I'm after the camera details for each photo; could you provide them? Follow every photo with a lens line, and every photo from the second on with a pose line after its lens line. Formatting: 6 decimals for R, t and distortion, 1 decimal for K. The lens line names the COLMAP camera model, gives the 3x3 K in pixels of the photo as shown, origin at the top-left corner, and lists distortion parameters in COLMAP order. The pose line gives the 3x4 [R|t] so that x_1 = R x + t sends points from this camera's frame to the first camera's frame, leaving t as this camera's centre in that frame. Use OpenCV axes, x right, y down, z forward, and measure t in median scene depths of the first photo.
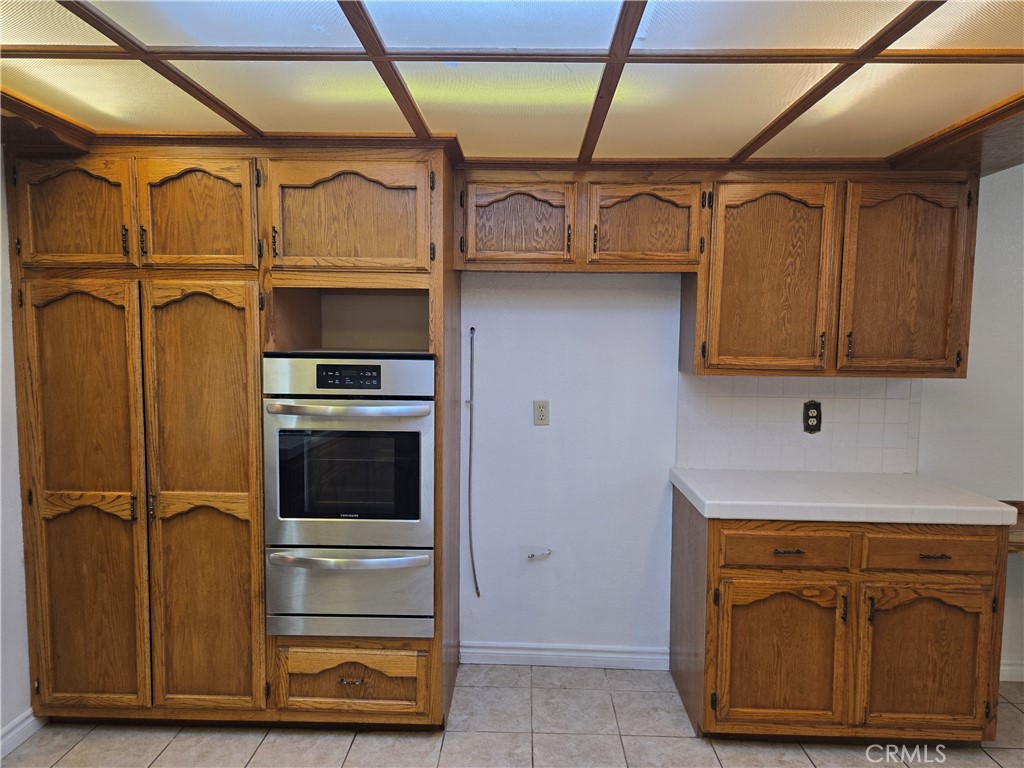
lens RADIAL K [[687.9, 0, 513.3], [0, 687.9, 385.9], [0, 0, 1]] dist [0.065820, -0.052000]
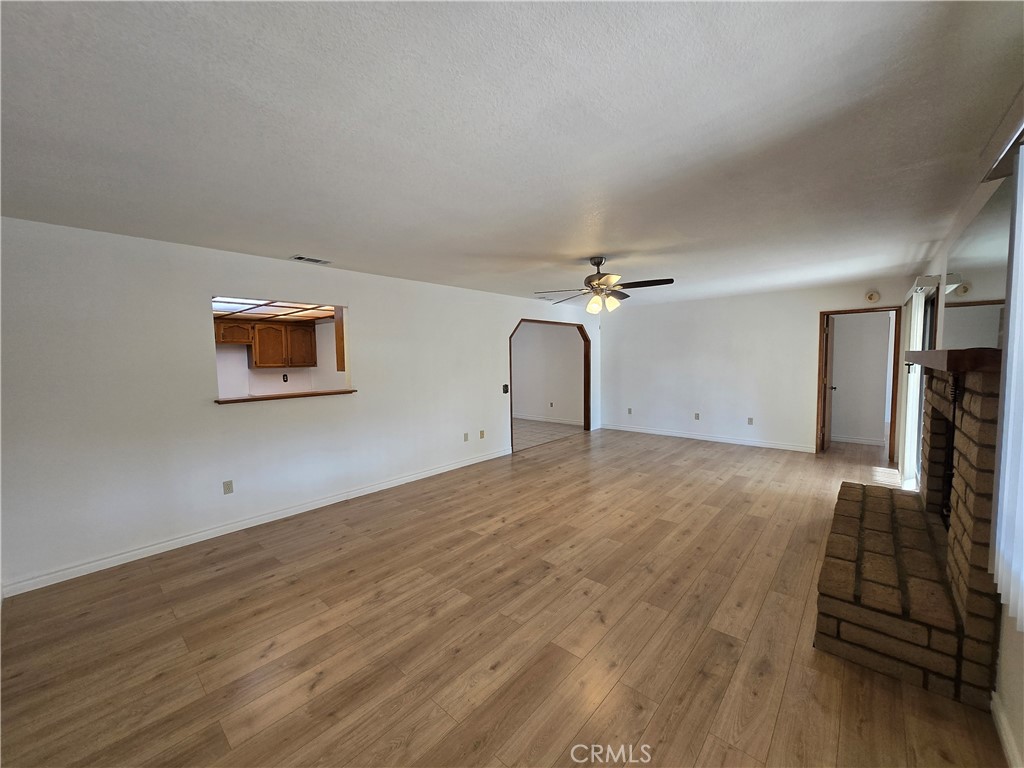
lens RADIAL K [[406.2, 0, 514.2], [0, 406.2, 382.3], [0, 0, 1]] dist [0.008621, 0.000404]
pose [[0.639934, -0.071821, 0.765066, -0.632713], [0.079540, 0.996466, 0.027013, 0.126659], [-0.764302, 0.043566, 0.643385, -1.825475]]
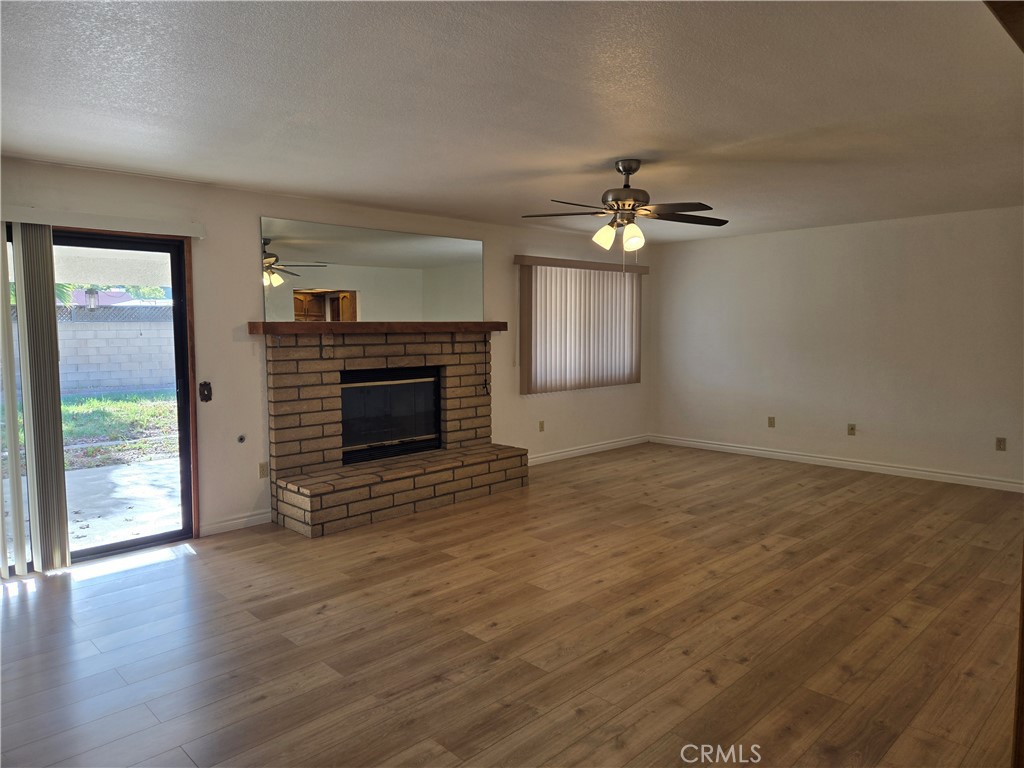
lens RADIAL K [[687.9, 0, 506.4], [0, 687.9, 381.9], [0, 0, 1]] dist [0.065820, -0.052000]
pose [[-0.700069, 0.050038, -0.712319, 1.968676], [-0.055326, 0.990742, 0.123970, 0.057378], [0.711928, 0.126197, -0.690820, -0.232068]]
